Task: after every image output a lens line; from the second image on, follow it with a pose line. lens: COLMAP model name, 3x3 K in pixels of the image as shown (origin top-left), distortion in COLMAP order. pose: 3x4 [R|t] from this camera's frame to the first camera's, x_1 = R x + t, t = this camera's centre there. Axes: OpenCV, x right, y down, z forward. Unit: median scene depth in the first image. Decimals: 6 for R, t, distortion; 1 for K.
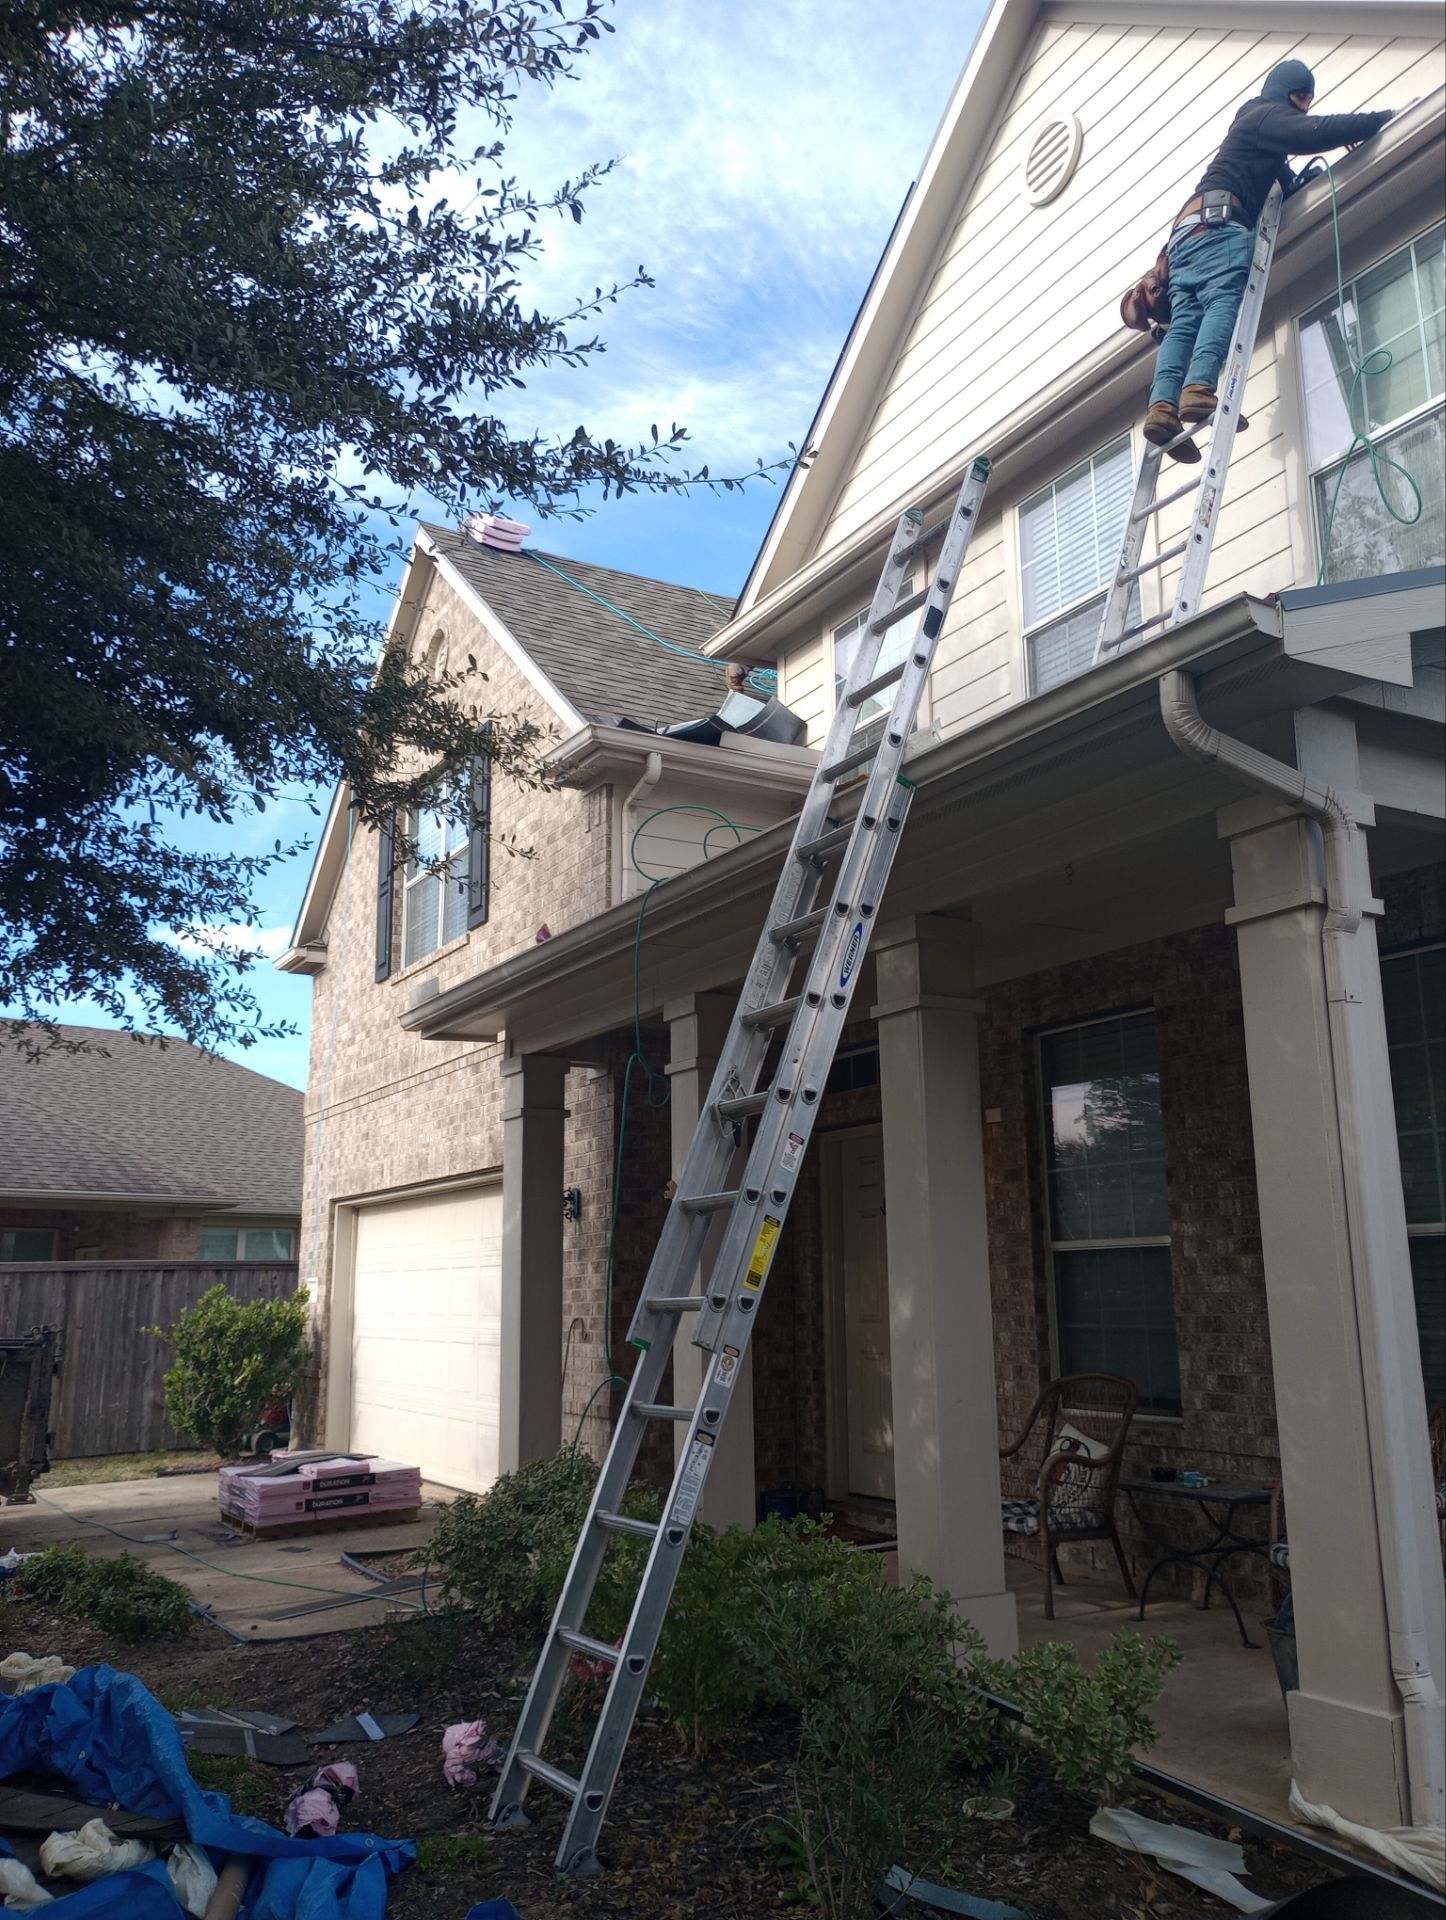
lens RADIAL K [[1577.6, 0, 732.1], [0, 1577.6, 954.5], [0, 0, 1]] dist [0.059576, -0.067827]
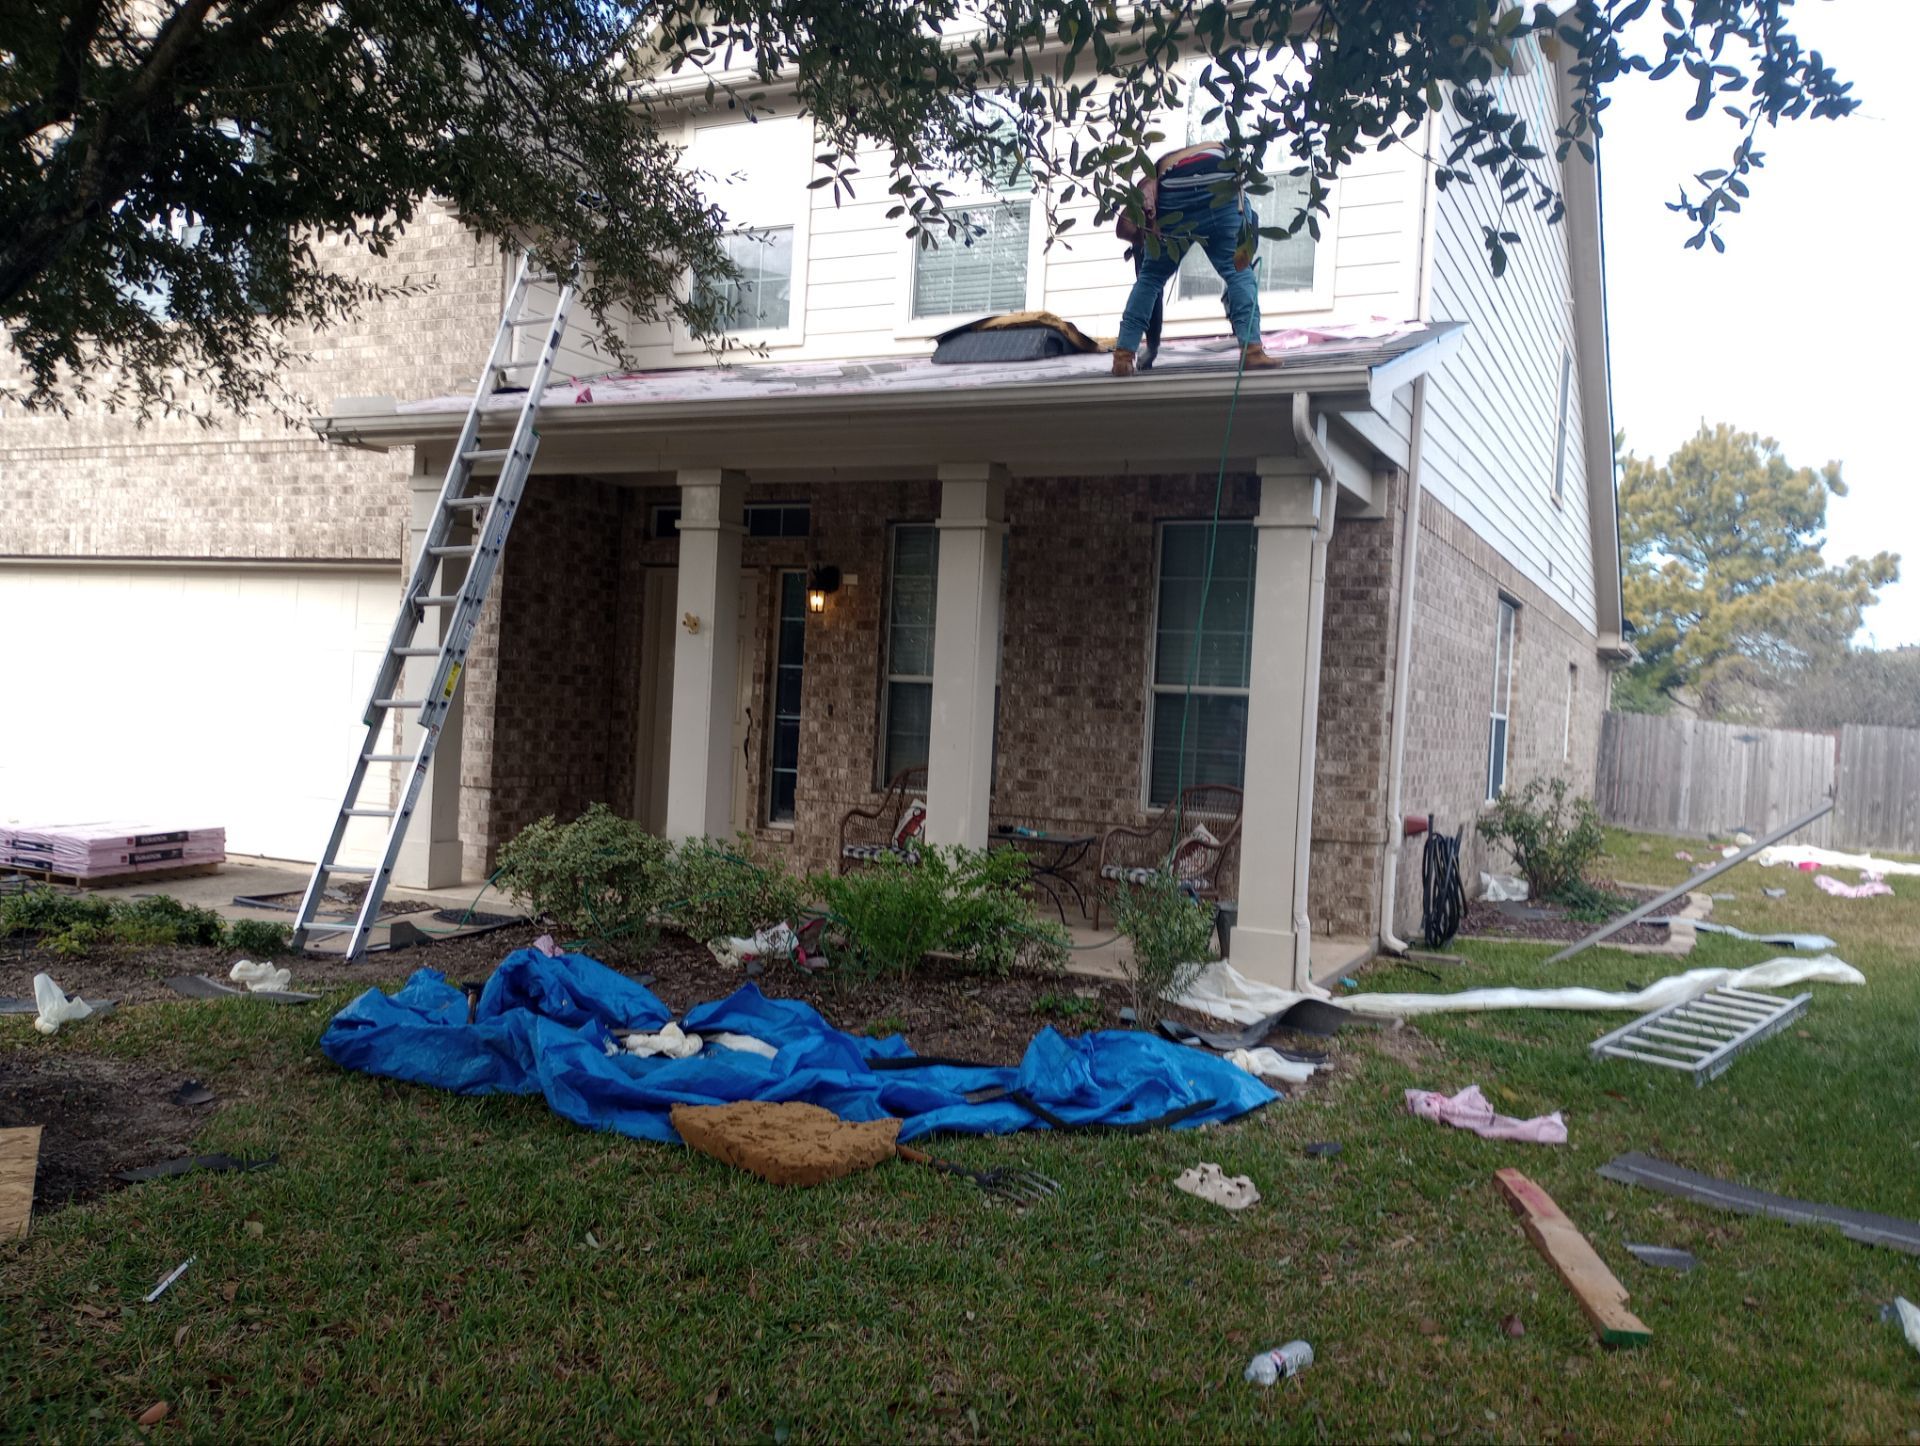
lens RADIAL K [[1577.6, 0, 955.3], [0, 1577.6, 713.8], [0, 0, 1]] dist [0.059576, -0.067827]
pose [[0.818762, 0.051468, 0.571822, -0.463093], [-0.178768, 0.969316, 0.168723, -0.025996], [-0.545593, -0.240368, 0.802840, -0.134813]]
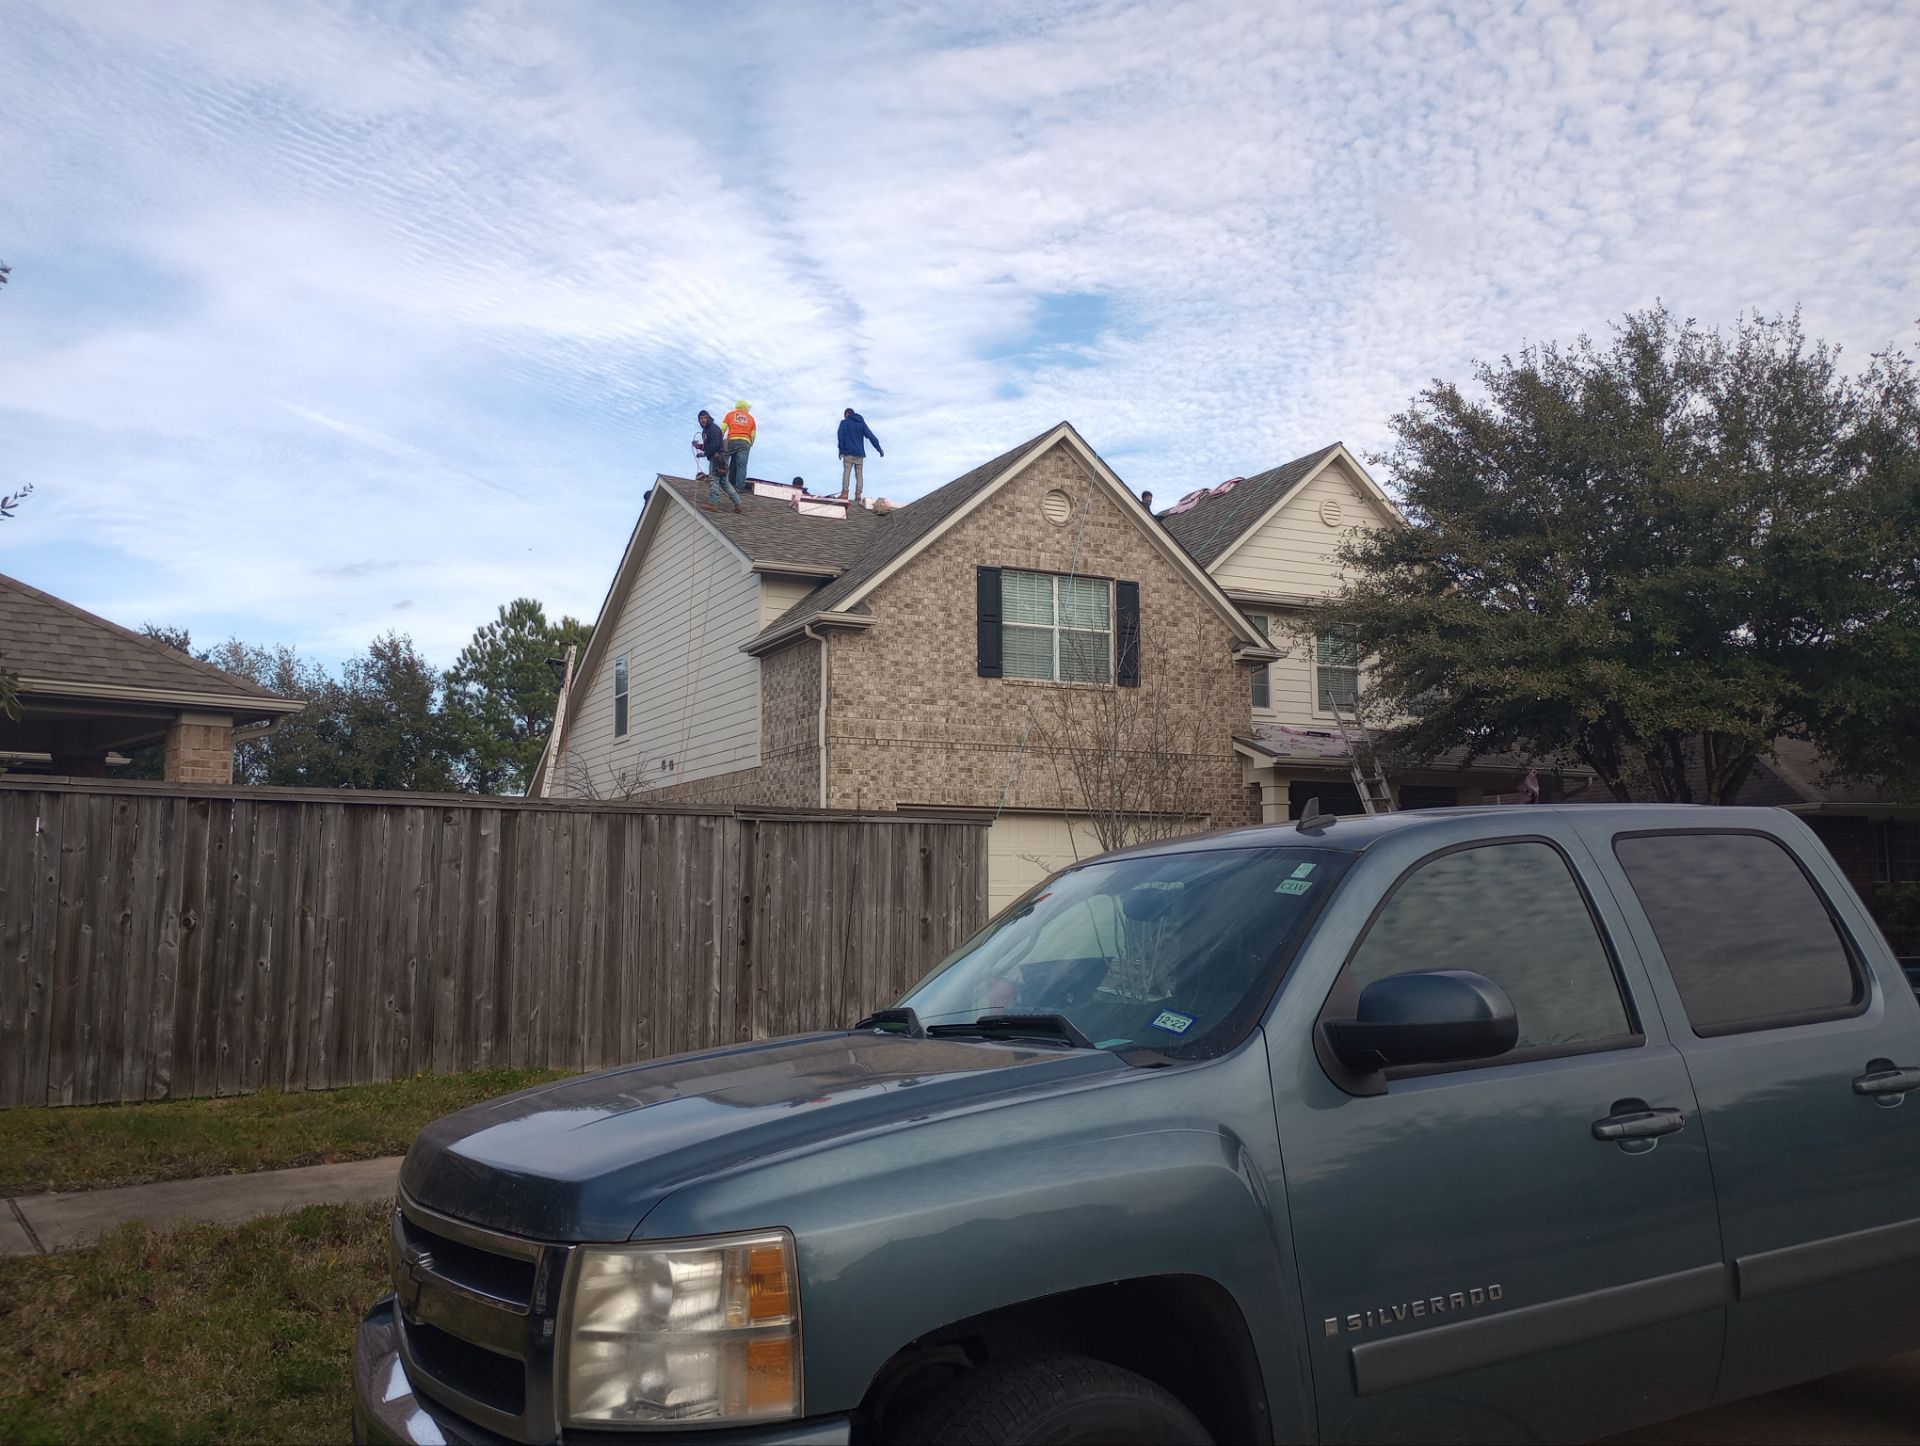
lens RADIAL K [[1577.6, 0, 960.1], [0, 1577.6, 709.6], [0, 0, 1]] dist [0.059576, -0.067827]
pose [[0.035904, 0.128796, 0.991021, -2.643966], [-0.208979, 0.970704, -0.118584, 0.358951], [-0.977261, -0.202845, 0.061767, 1.357596]]
